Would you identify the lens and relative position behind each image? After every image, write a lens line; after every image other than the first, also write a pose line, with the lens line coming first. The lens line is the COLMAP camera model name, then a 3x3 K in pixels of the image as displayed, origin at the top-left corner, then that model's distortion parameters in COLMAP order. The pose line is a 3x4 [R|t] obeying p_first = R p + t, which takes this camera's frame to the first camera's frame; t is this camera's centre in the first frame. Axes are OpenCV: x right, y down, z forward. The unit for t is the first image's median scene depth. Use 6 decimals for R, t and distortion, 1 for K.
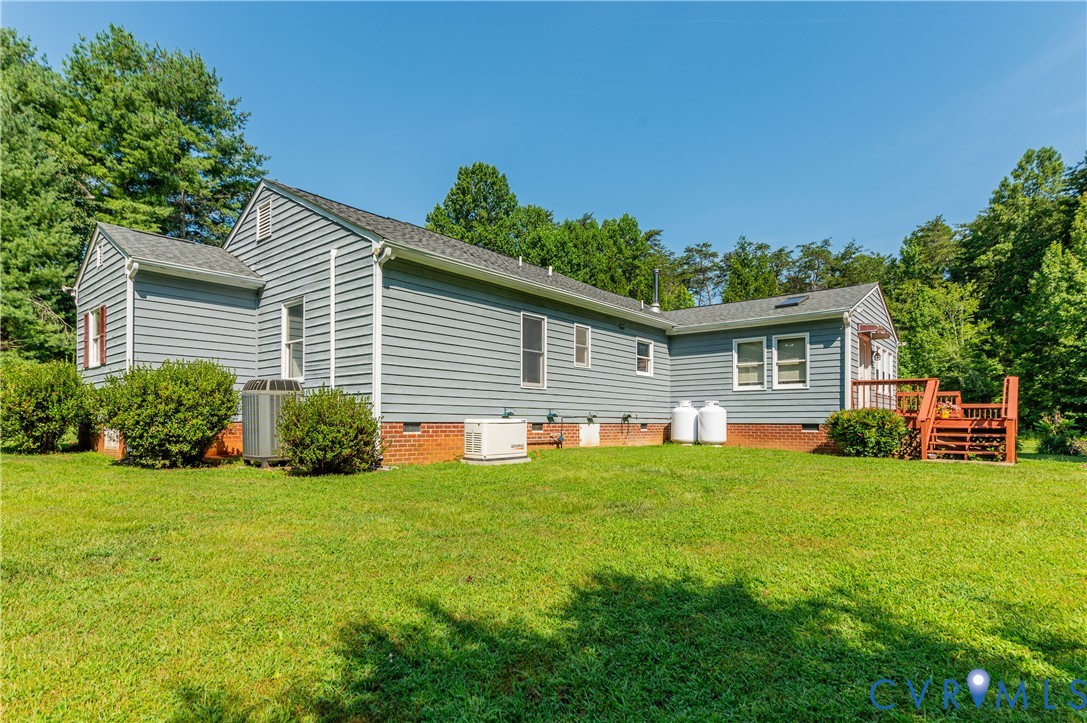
lens RADIAL K [[580.6, 0, 501.7], [0, 580.6, 421.7], [0, 0, 1]] dist [-0.000761, -0.000817]
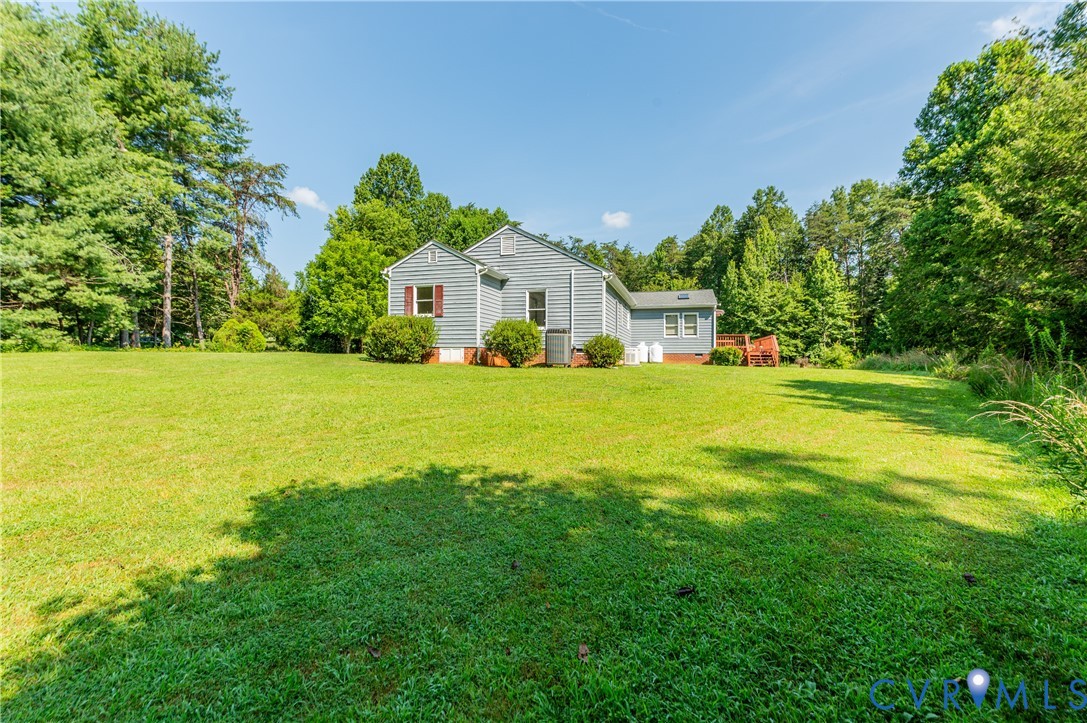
lens RADIAL K [[491.3, 0, 546.3], [0, 491.3, 362.8], [0, 0, 1]] dist [-0.000072, -0.001874]
pose [[0.895646, -0.000601, 0.444768, -0.339794], [-0.001935, 0.999984, 0.005247, 0.012617], [-0.444764, -0.005560, 0.895631, -0.176091]]
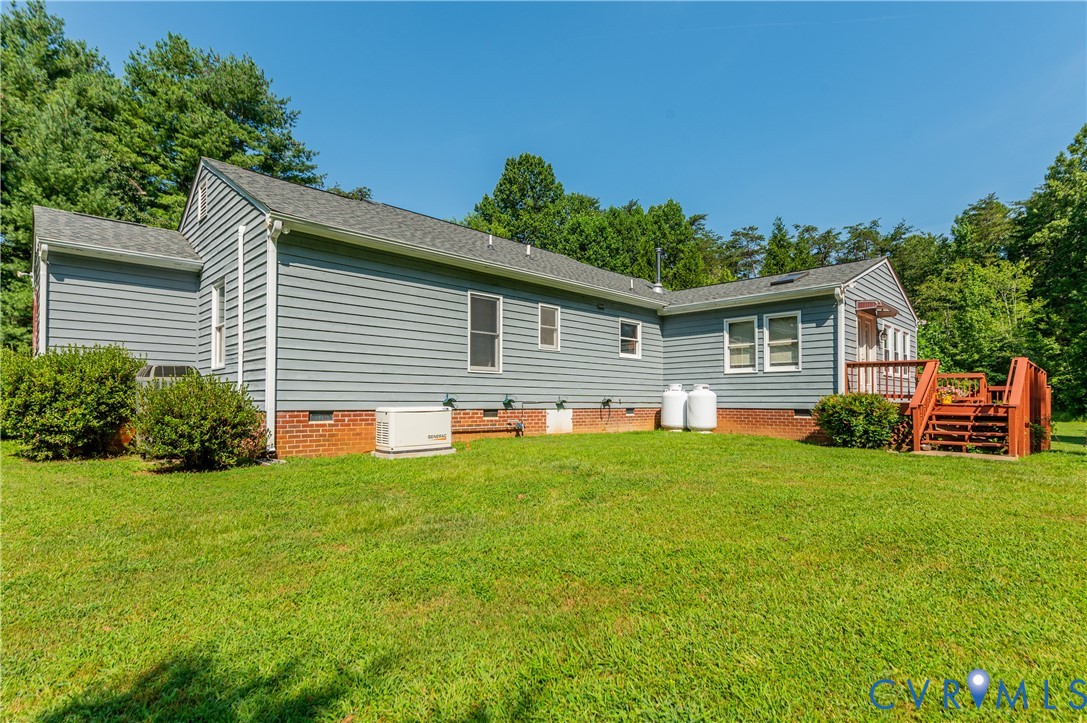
lens RADIAL K [[546.2, 0, 537.1], [0, 546.2, 395.6], [0, 0, 1]] dist [-0.001139, -0.000451]
pose [[0.997867, -0.000968, -0.065271, 0.067974], [0.000307, 0.999949, -0.010141, -0.003890], [0.065278, 0.010100, 0.997816, 0.043246]]
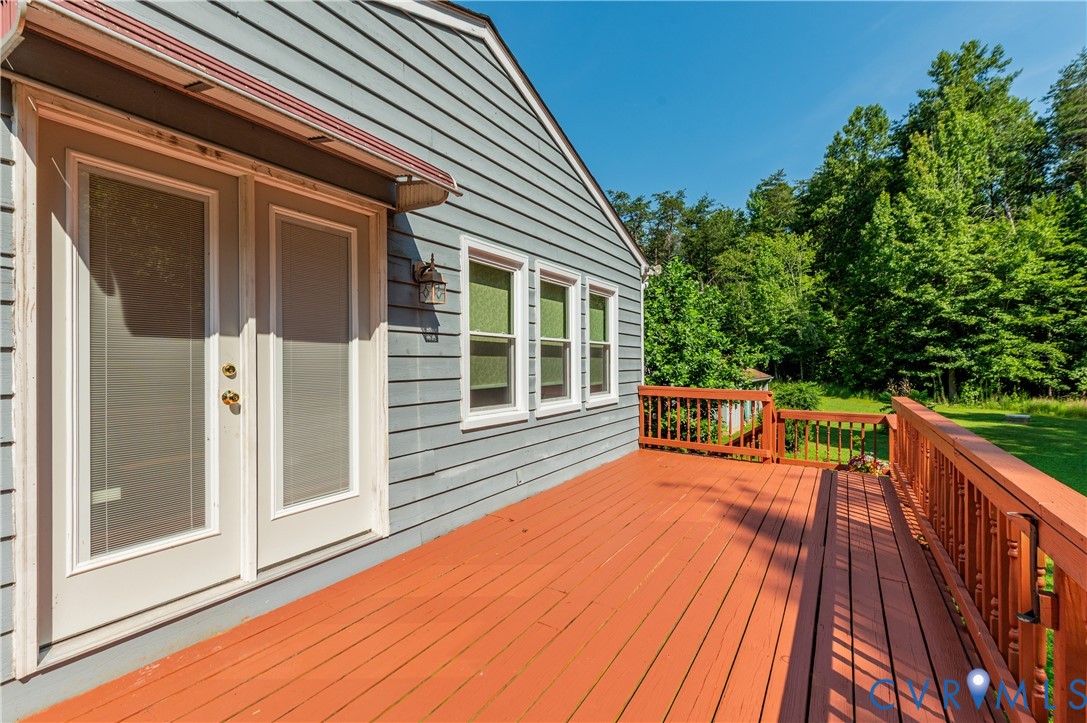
lens RADIAL K [[491.3, 0, 543.8], [0, 491.3, 362.8], [0, 0, 1]] dist [-0.000072, -0.001874]
pose [[0.983316, -0.007389, 0.181754, 0.297170], [0.006696, 0.999968, 0.004422, -0.037601], [-0.181781, -0.003131, 0.983334, 0.361683]]
